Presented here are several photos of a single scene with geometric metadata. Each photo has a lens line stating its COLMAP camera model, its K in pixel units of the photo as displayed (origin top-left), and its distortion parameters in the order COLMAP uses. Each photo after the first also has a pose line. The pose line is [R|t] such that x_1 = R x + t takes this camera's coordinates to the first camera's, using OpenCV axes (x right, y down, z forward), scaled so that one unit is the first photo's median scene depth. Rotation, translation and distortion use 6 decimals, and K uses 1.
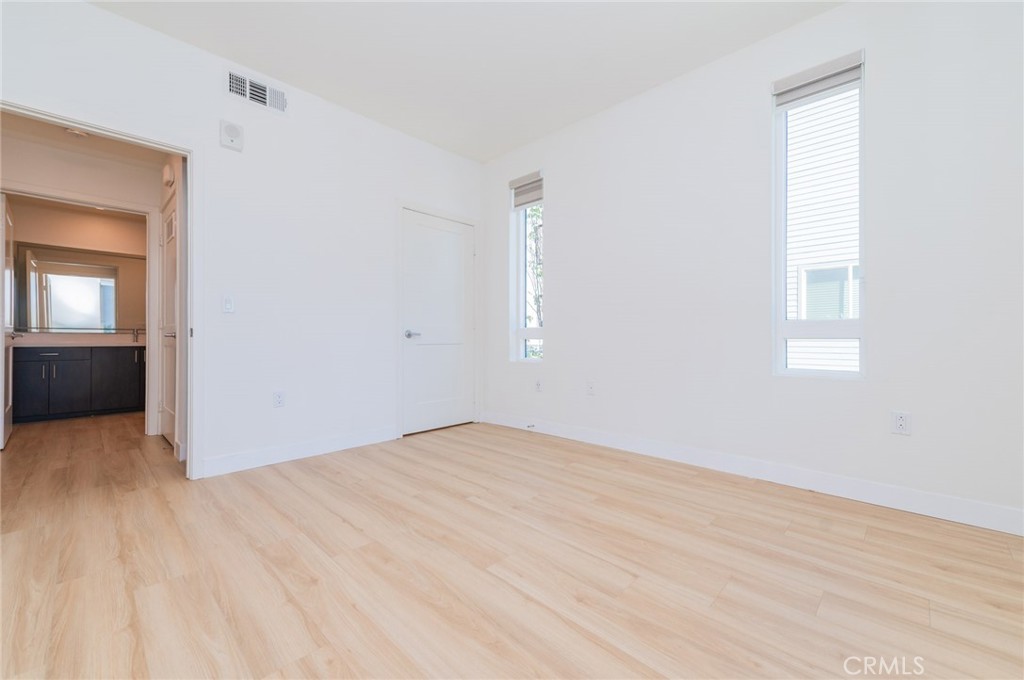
lens RADIAL K [[405.0, 0, 503.3], [0, 405.0, 342.2], [0, 0, 1]] dist [0.008643, -0.000179]
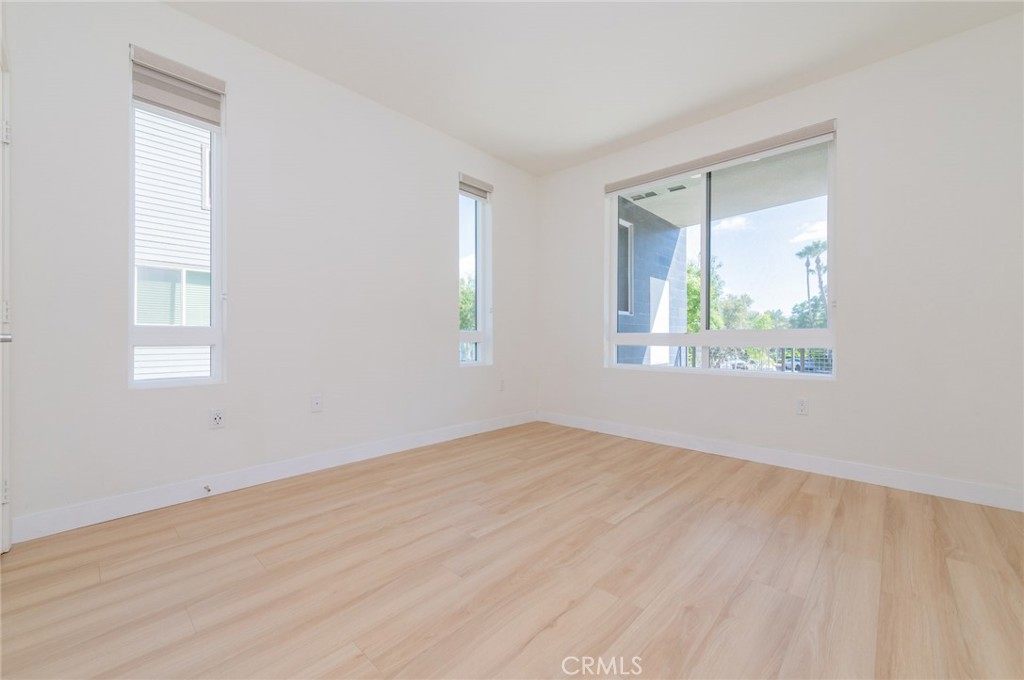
lens RADIAL K [[405.0, 0, 503.3], [0, 405.0, 342.2], [0, 0, 1]] dist [0.008643, -0.000179]
pose [[-0.003800, -0.012277, 0.999917, -0.979228], [0.013034, 0.999839, 0.012325, -0.027984], [-0.999908, 0.013080, -0.003640, 1.002386]]
